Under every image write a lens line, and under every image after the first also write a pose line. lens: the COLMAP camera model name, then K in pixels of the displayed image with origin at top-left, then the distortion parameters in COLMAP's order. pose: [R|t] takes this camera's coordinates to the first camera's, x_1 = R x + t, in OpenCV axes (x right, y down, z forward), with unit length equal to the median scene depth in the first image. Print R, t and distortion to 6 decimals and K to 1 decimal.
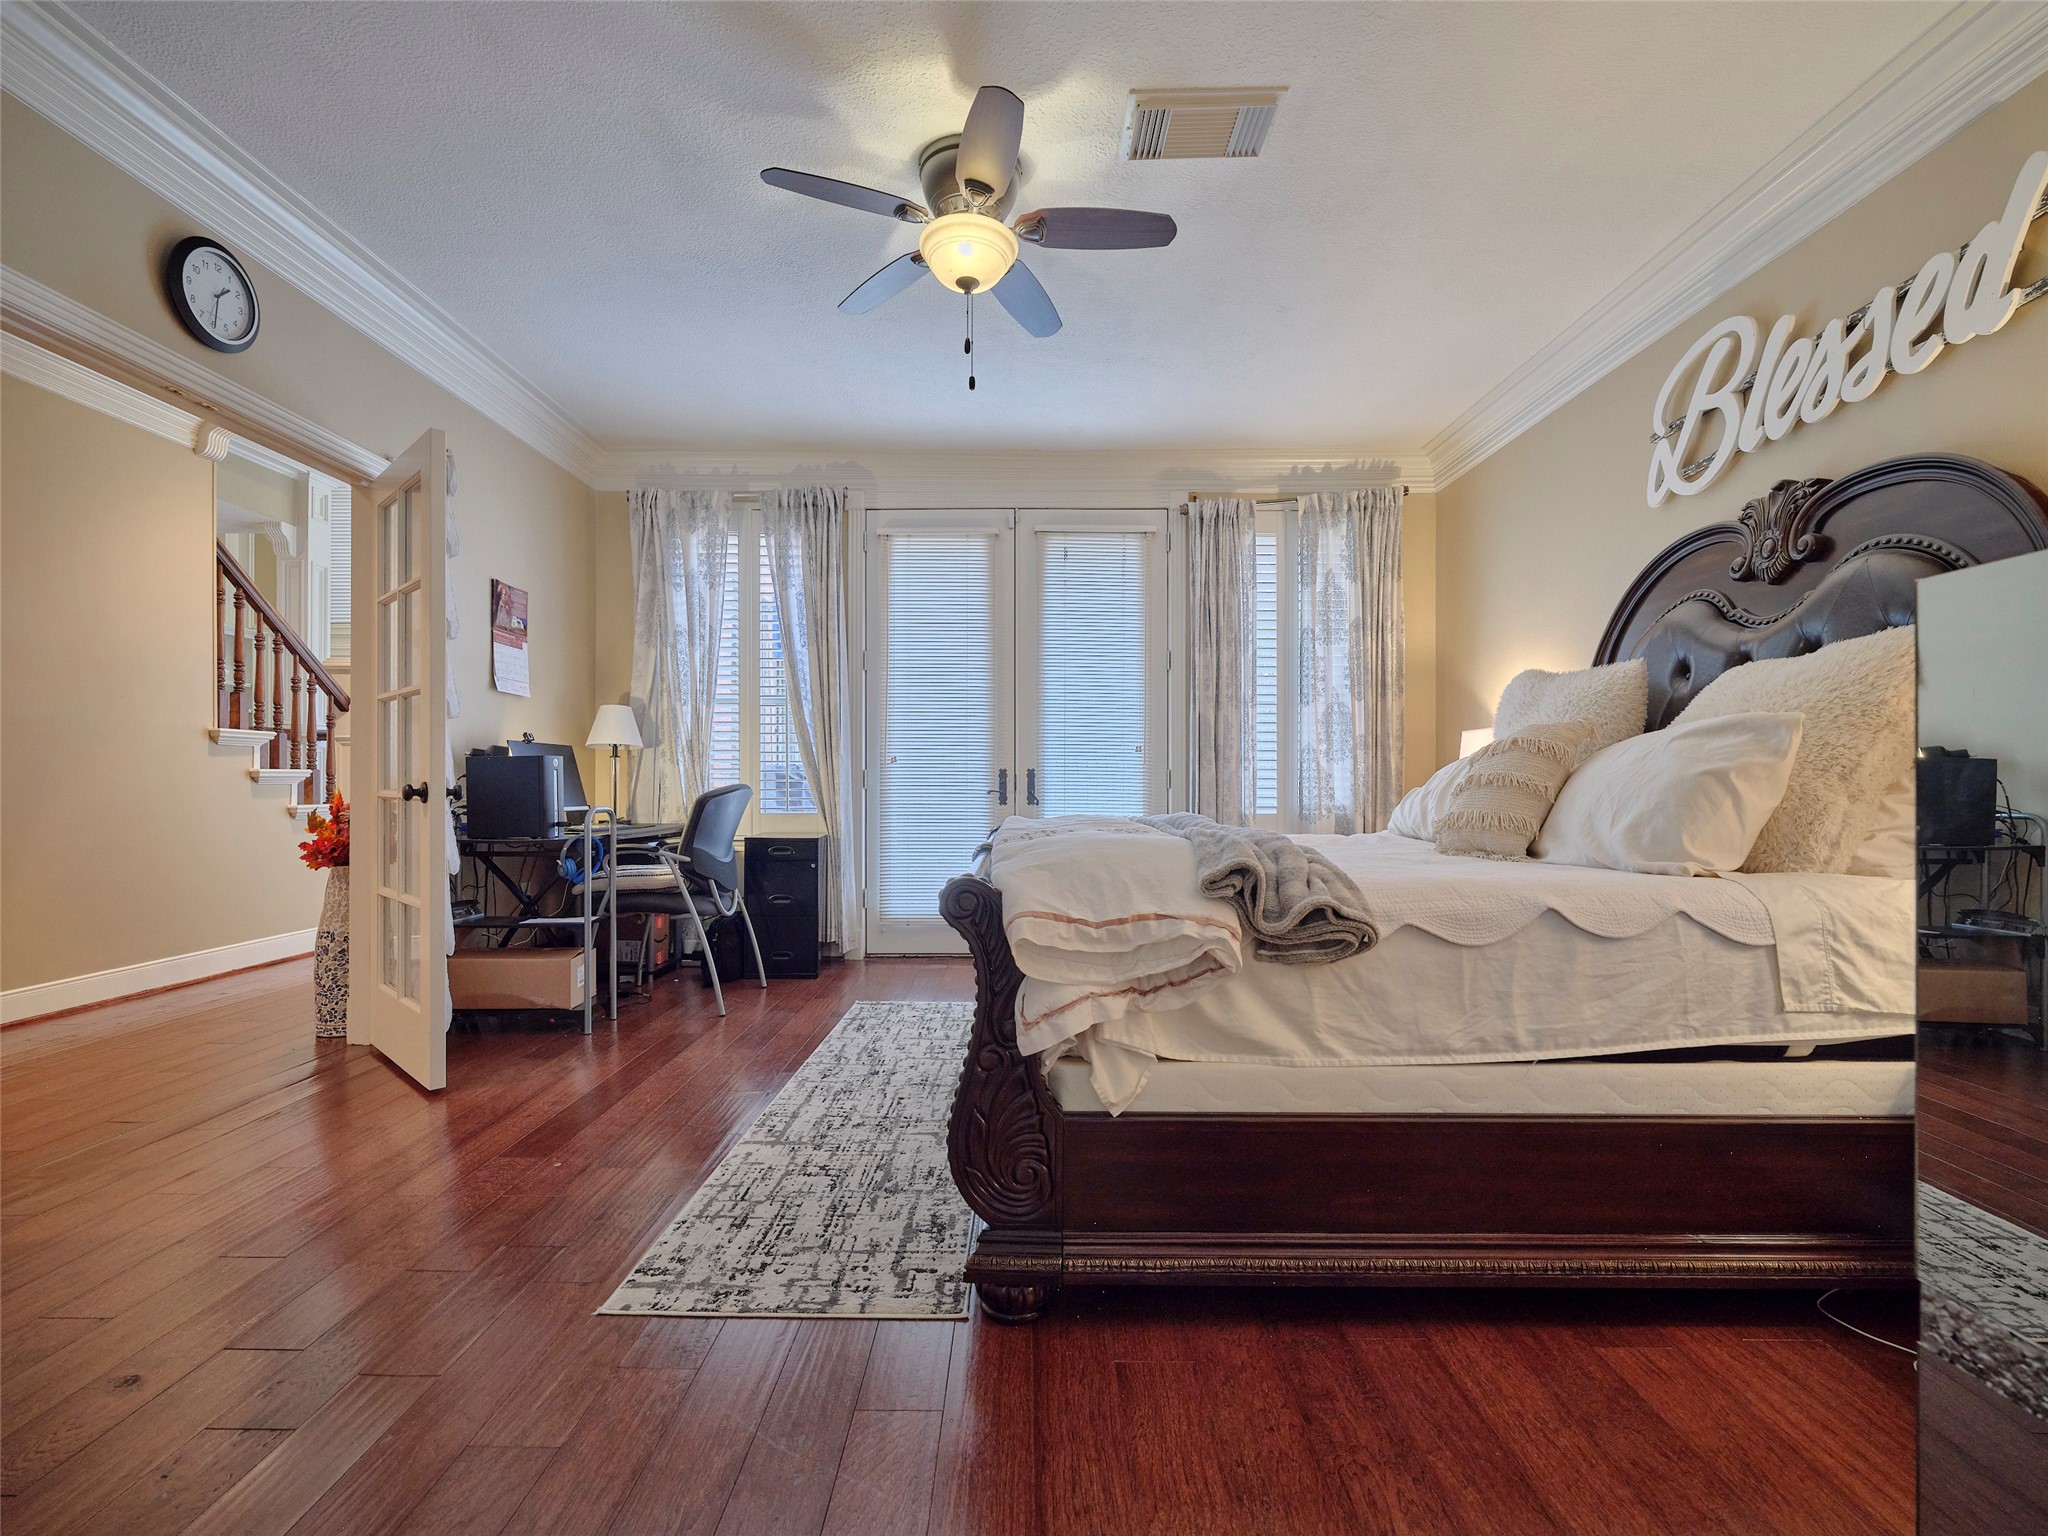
lens RADIAL K [[939.4, 0, 1014.6], [0, 939.4, 773.9], [0, 0, 1]] dist [0.000047, 0.000232]
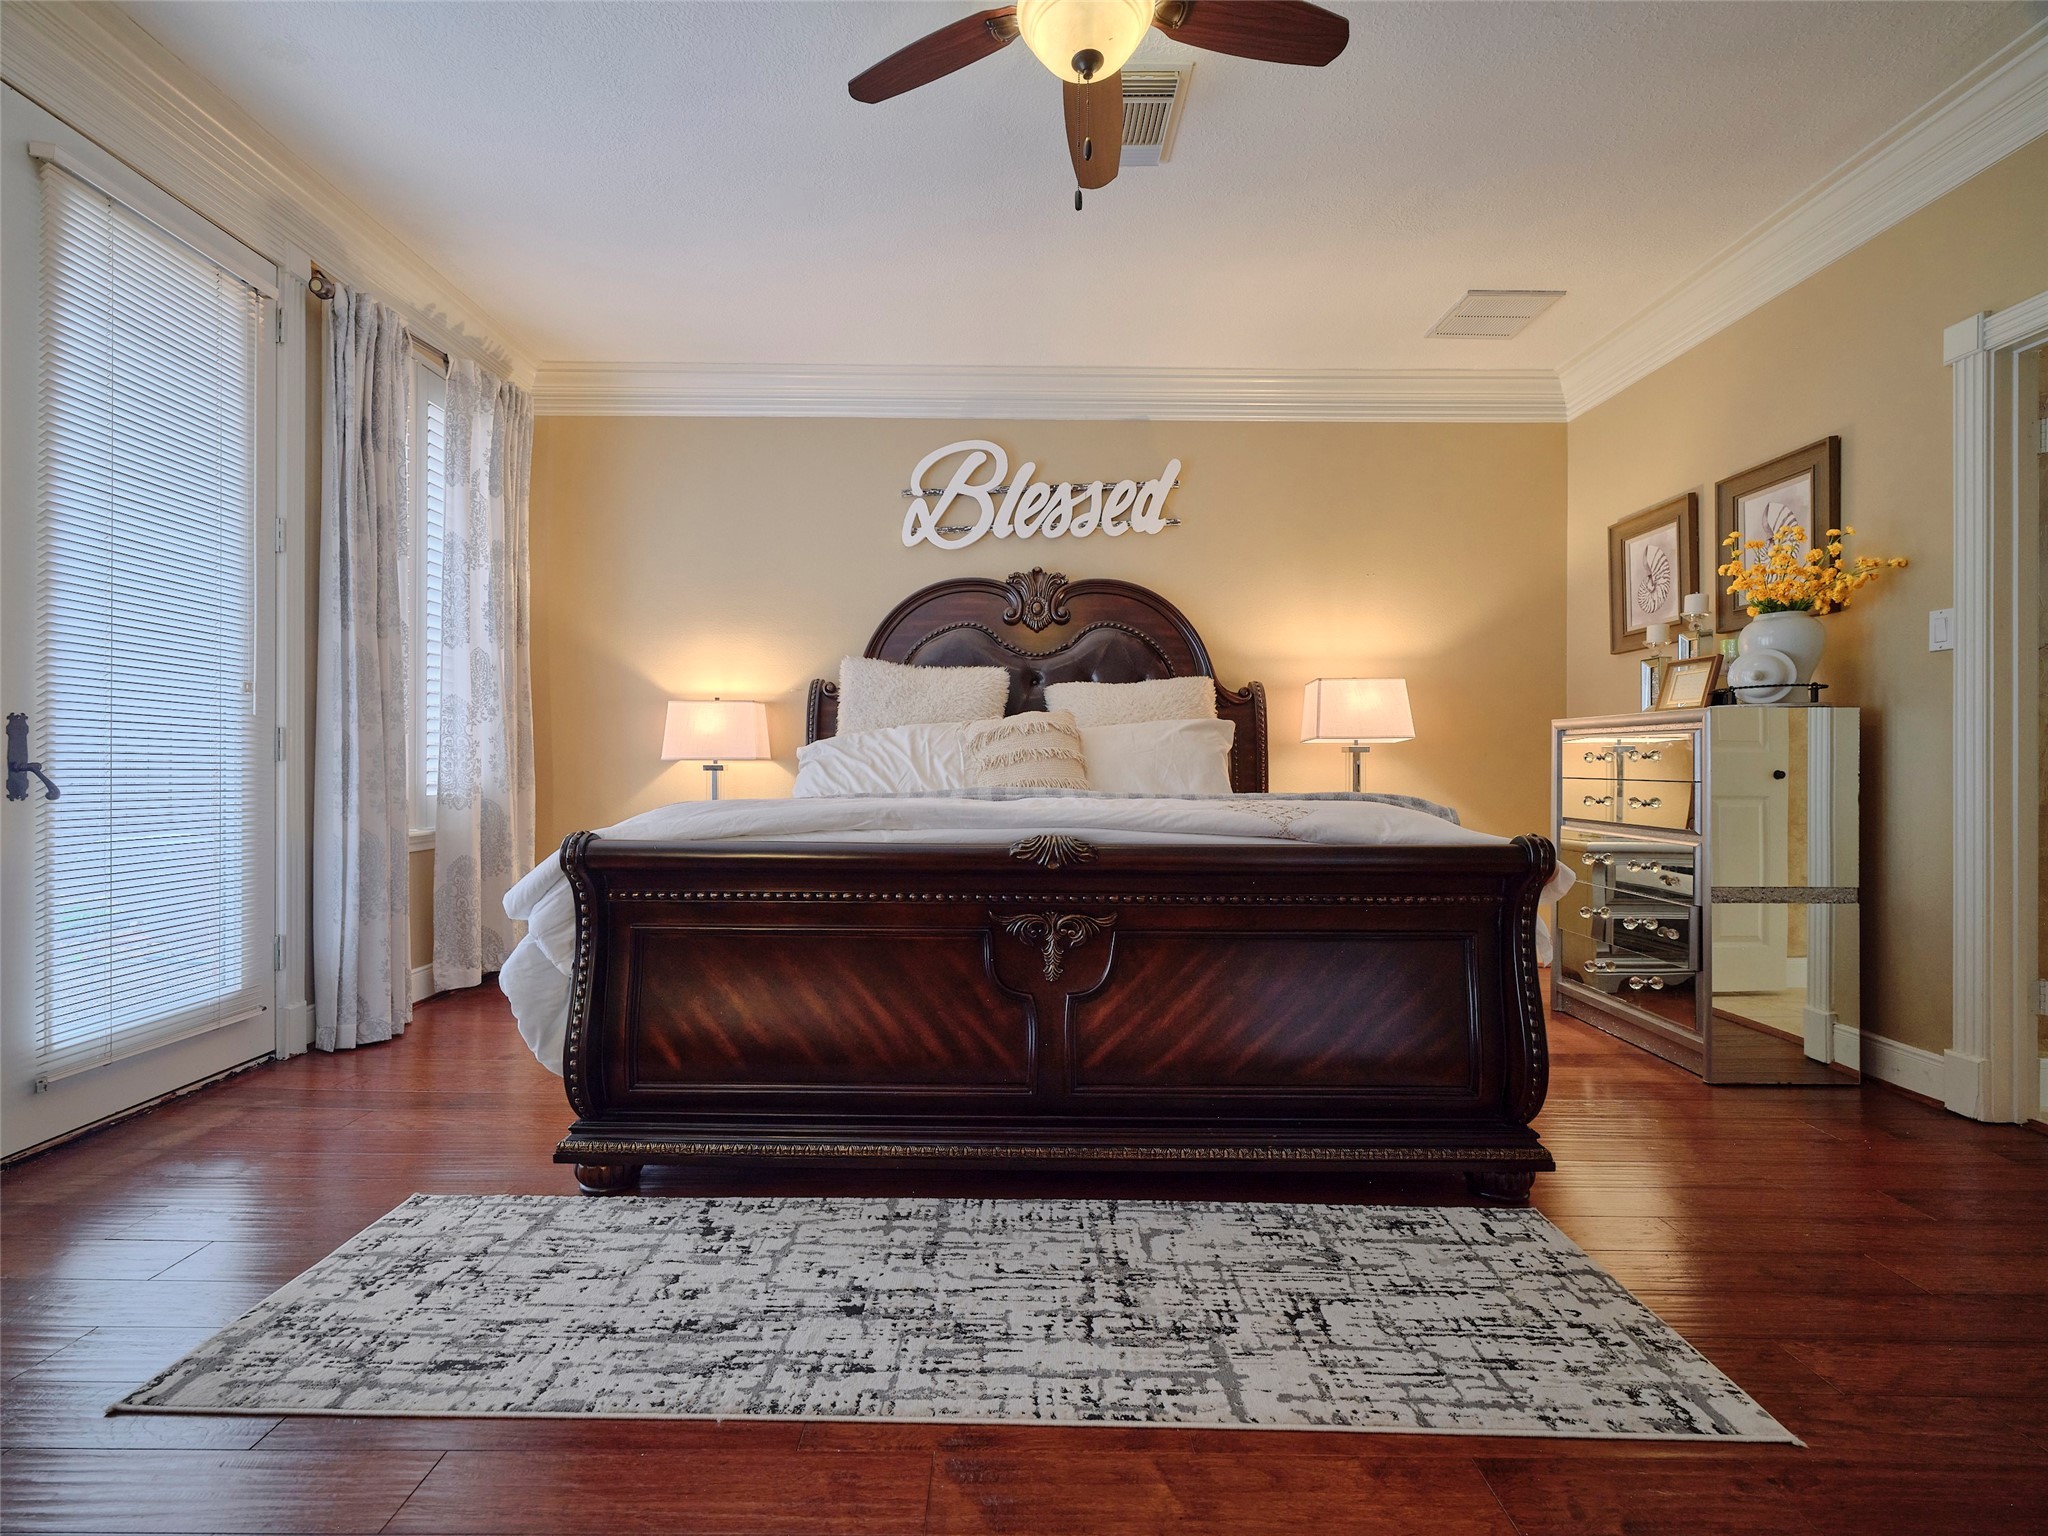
lens RADIAL K [[921.9, 0, 1024.0], [0, 921.9, 768.0], [0, 0, 1]] dist [-0.001989, -0.000265]
pose [[-0.013514, -0.007404, 0.999881, -0.811507], [-0.016762, 0.999834, 0.007178, 0.017441], [-0.999768, -0.016663, -0.013636, 1.132820]]
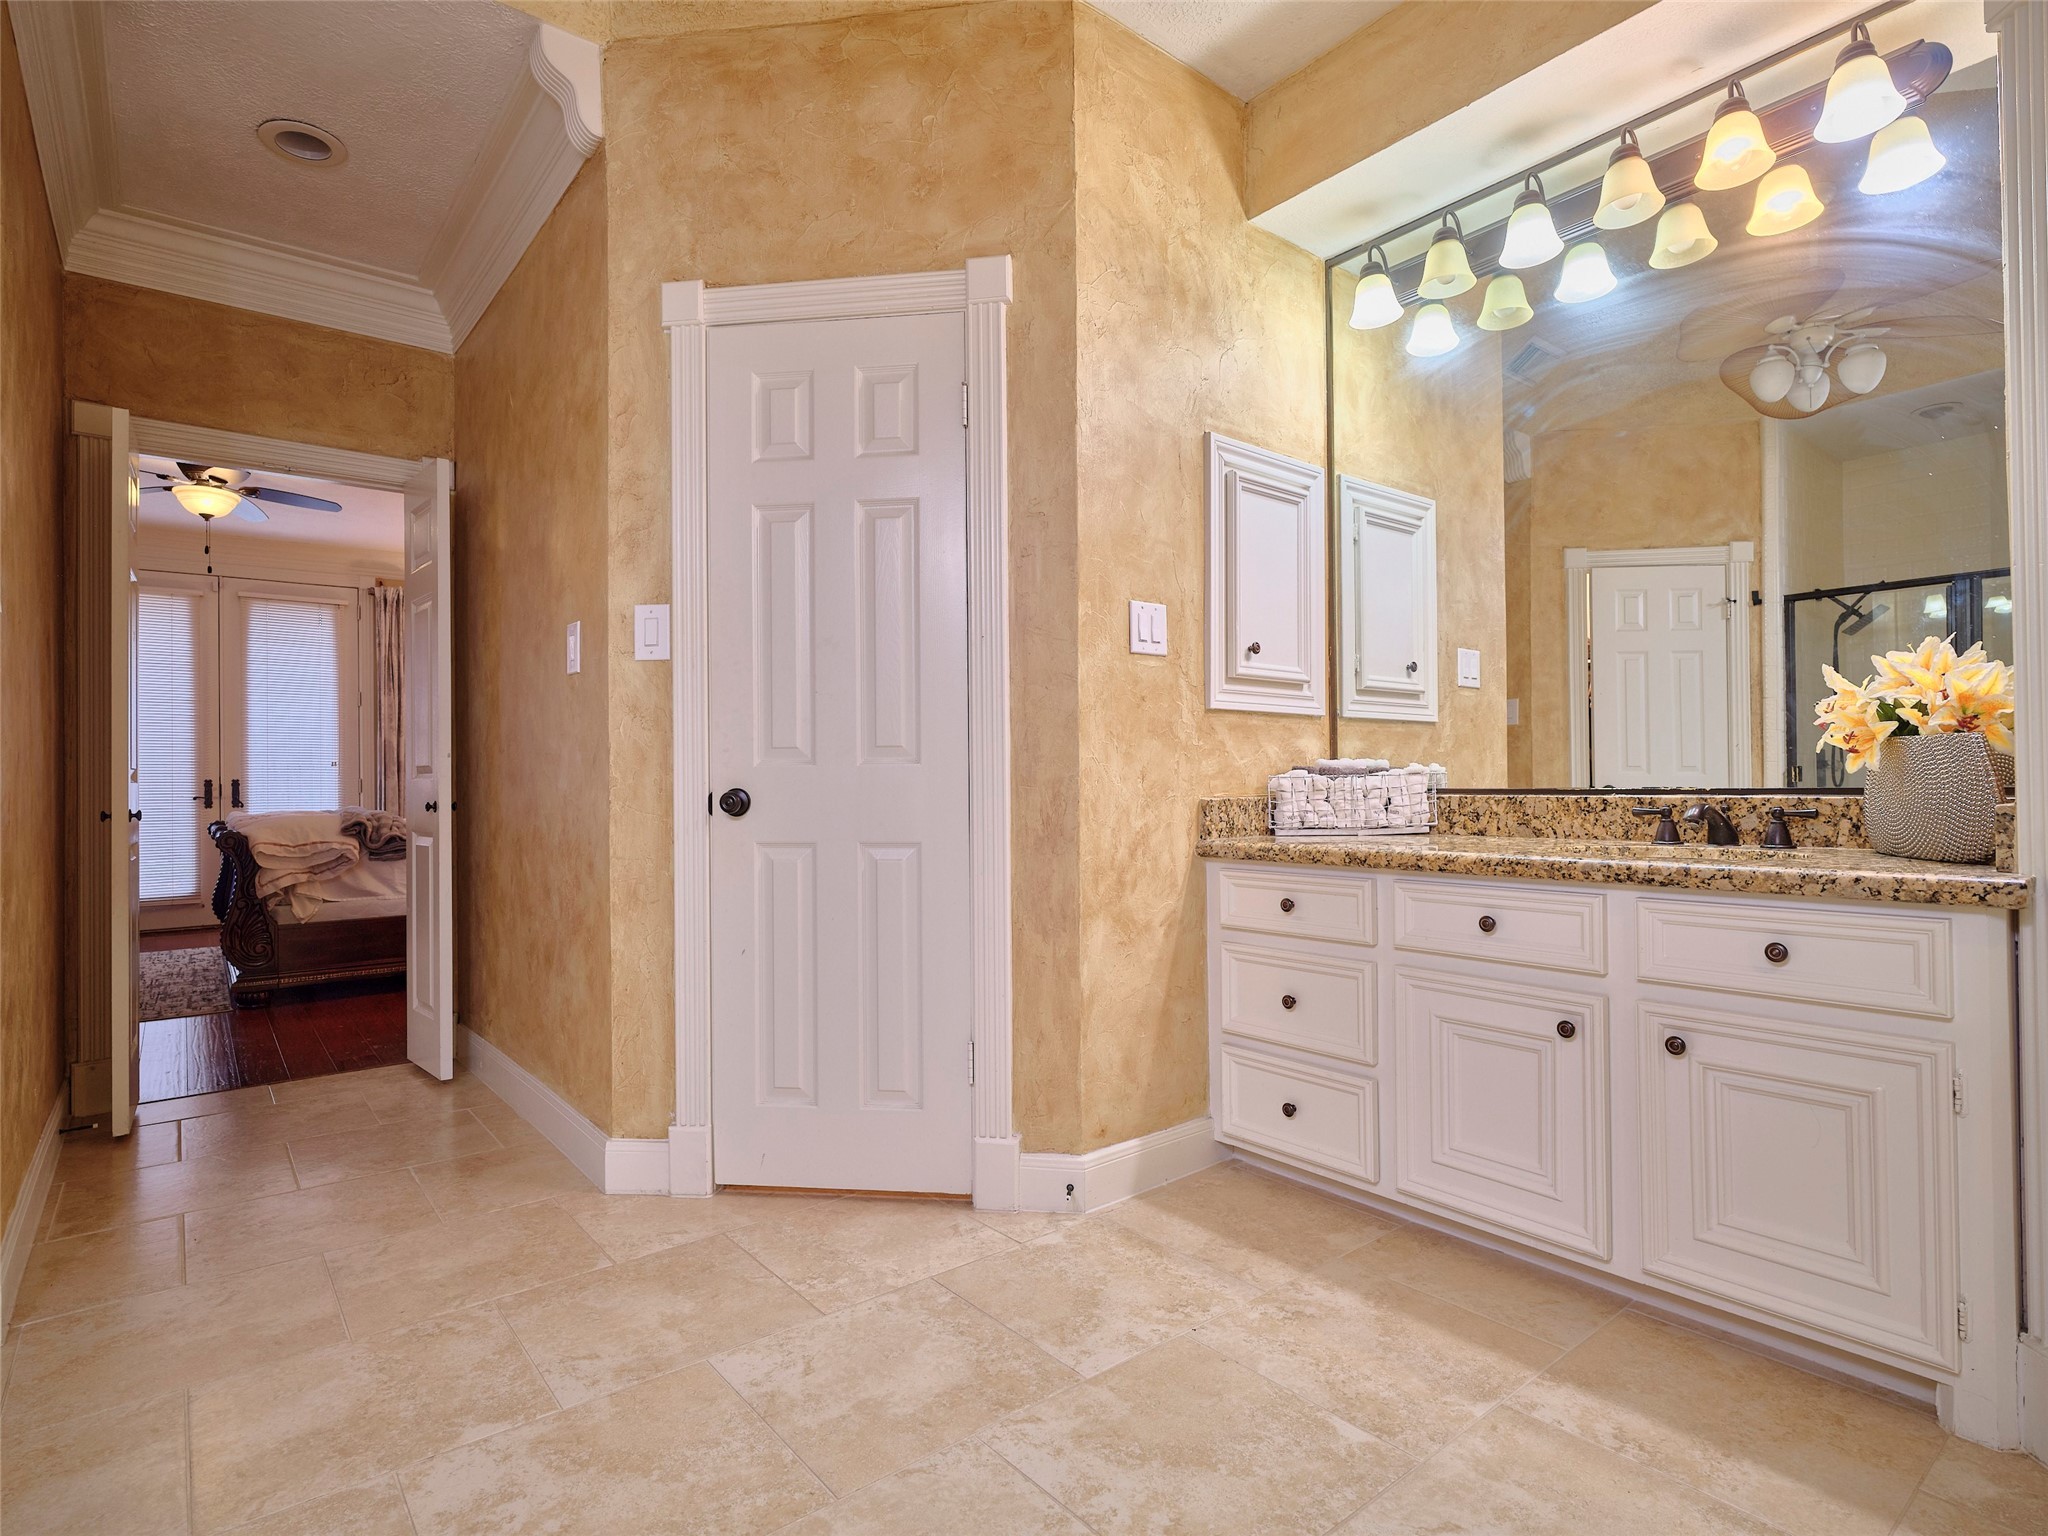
lens RADIAL K [[1073.3, 0, 1024.0], [0, 1073.3, 768.0], [0, 0, 1]] dist [-0.001037, -0.000158]
pose [[0.778638, -0.005930, 0.627445, -0.127781], [0.007266, 0.999974, 0.000434, -0.027997], [-0.627431, 0.004222, 0.778661, -1.646324]]
